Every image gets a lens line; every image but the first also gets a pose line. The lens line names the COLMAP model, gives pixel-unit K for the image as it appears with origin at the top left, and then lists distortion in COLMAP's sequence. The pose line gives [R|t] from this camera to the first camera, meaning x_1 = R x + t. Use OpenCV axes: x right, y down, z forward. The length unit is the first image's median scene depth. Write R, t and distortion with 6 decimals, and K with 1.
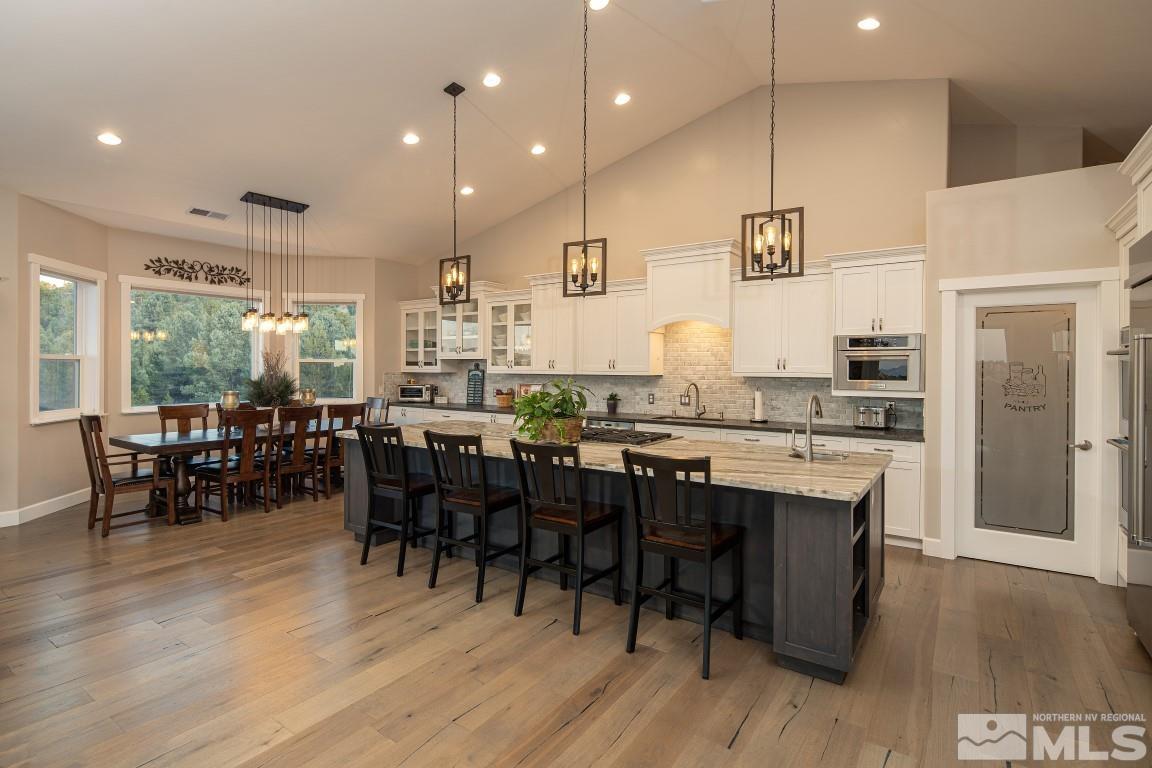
lens RADIAL K [[565.1, 0, 575.6], [0, 565.1, 368.8], [0, 0, 1]] dist [0.001667, 0.000101]
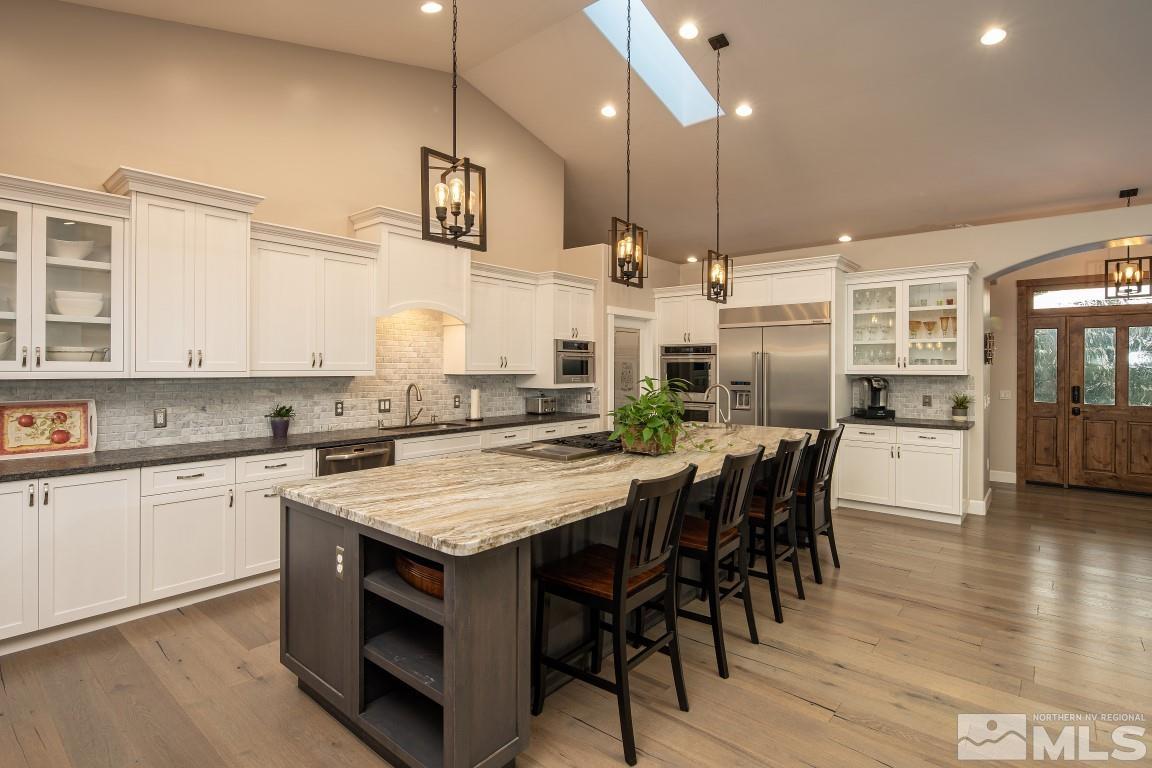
lens RADIAL K [[565.1, 0, 575.6], [0, 565.1, 368.8], [0, 0, 1]] dist [0.001667, 0.000101]
pose [[0.094233, -0.007322, 0.995523, -0.717403], [-0.002169, 0.999969, 0.007560, -0.004390], [-0.995548, -0.002872, 0.094214, 0.820925]]
